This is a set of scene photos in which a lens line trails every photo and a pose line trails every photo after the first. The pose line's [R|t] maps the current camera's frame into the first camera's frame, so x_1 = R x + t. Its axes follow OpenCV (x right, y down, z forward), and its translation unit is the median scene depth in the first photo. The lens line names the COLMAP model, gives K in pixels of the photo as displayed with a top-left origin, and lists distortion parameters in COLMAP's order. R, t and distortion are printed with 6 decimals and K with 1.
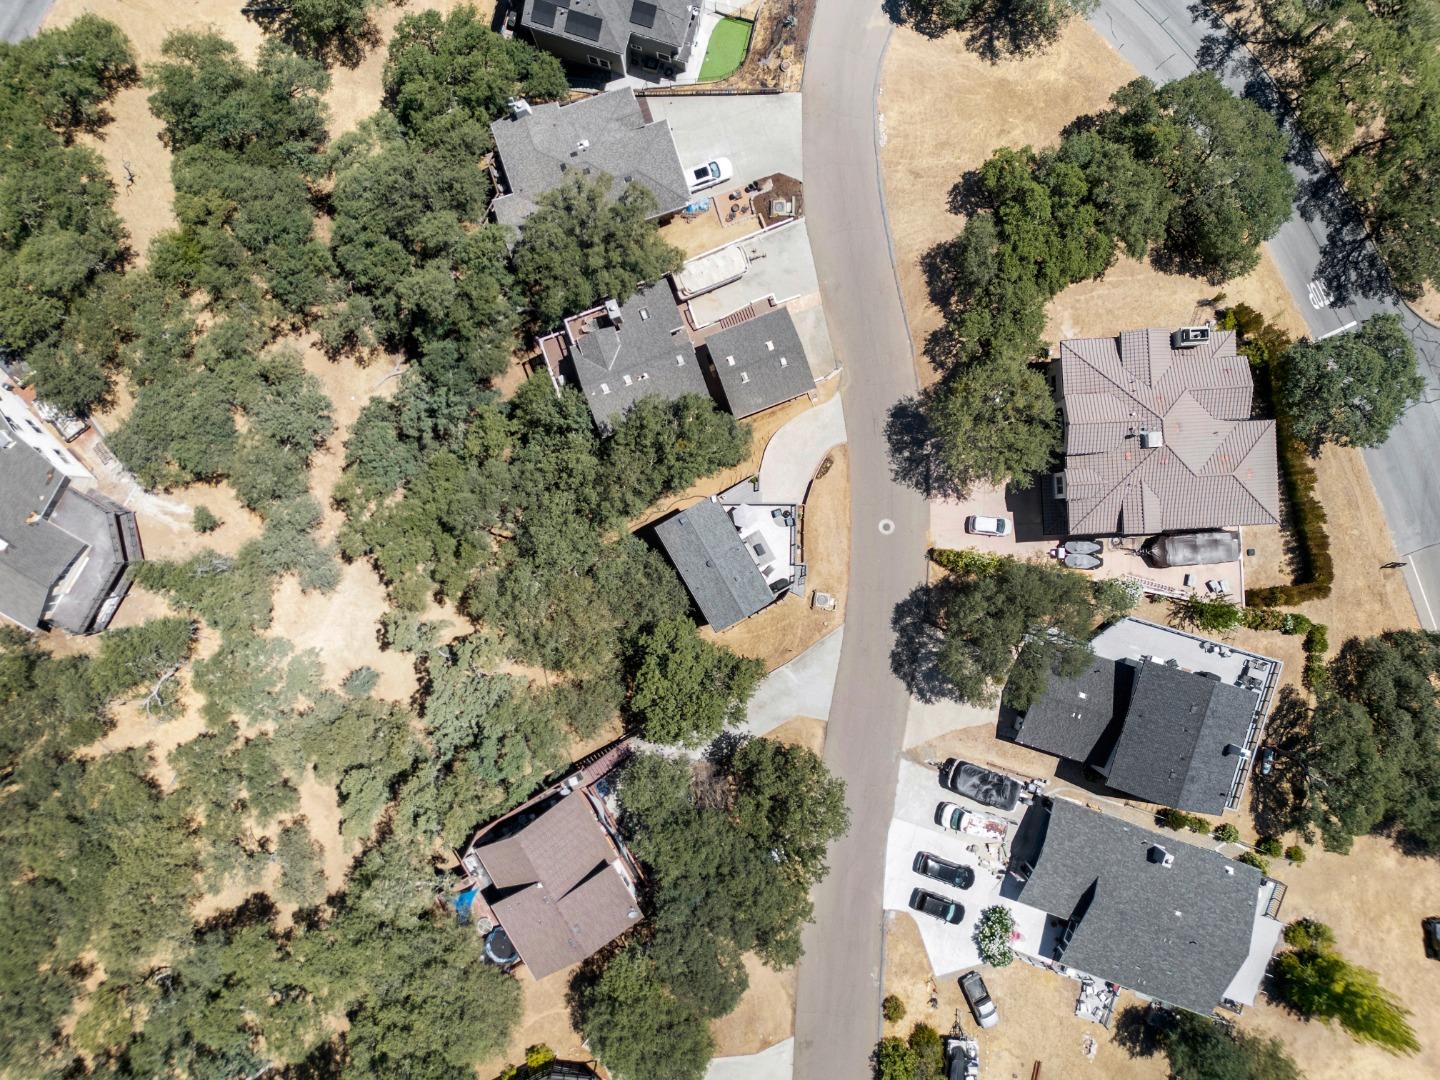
lens RADIAL K [[1111.1, 0, 720.0], [0, 1111.1, 540.0], [0, 0, 1]] dist [0.002886, 0.000378]
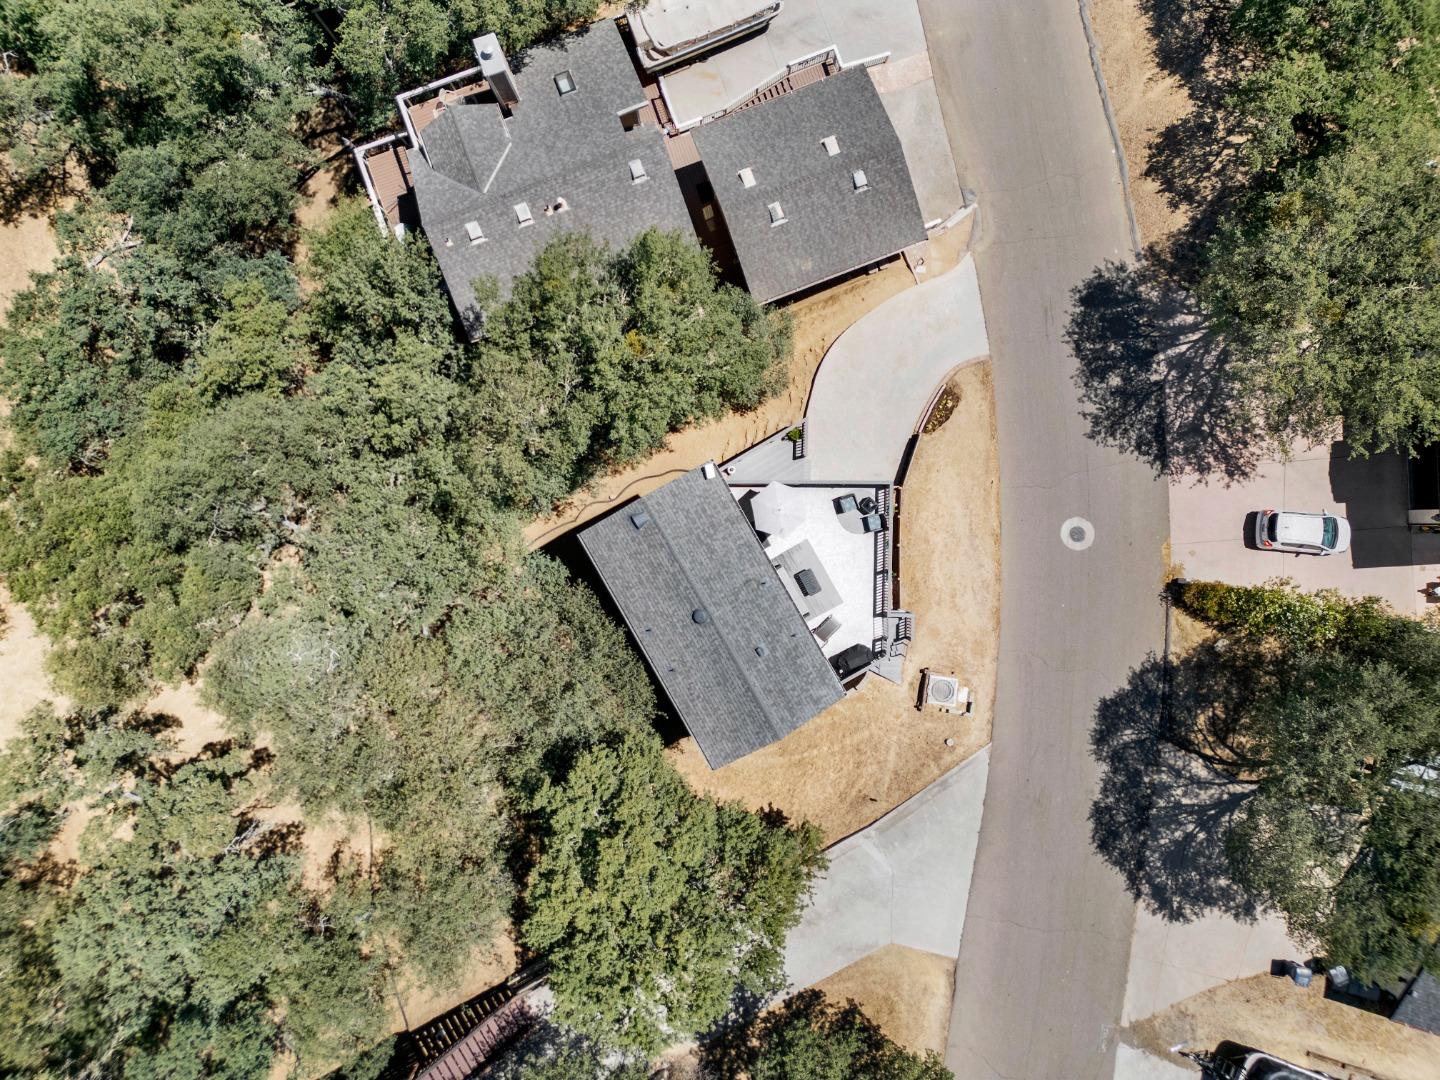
lens RADIAL K [[1121.1, 0, 720.0], [0, 1121.1, 540.0], [0, 0, 1]] dist [-0.000188, 0.000706]
pose [[0.999995, 0.003011, -0.000761, -0.000807], [-0.003011, 0.999995, -0.000722, -0.008581], [0.000758, 0.000724, 0.999999, 0.529703]]
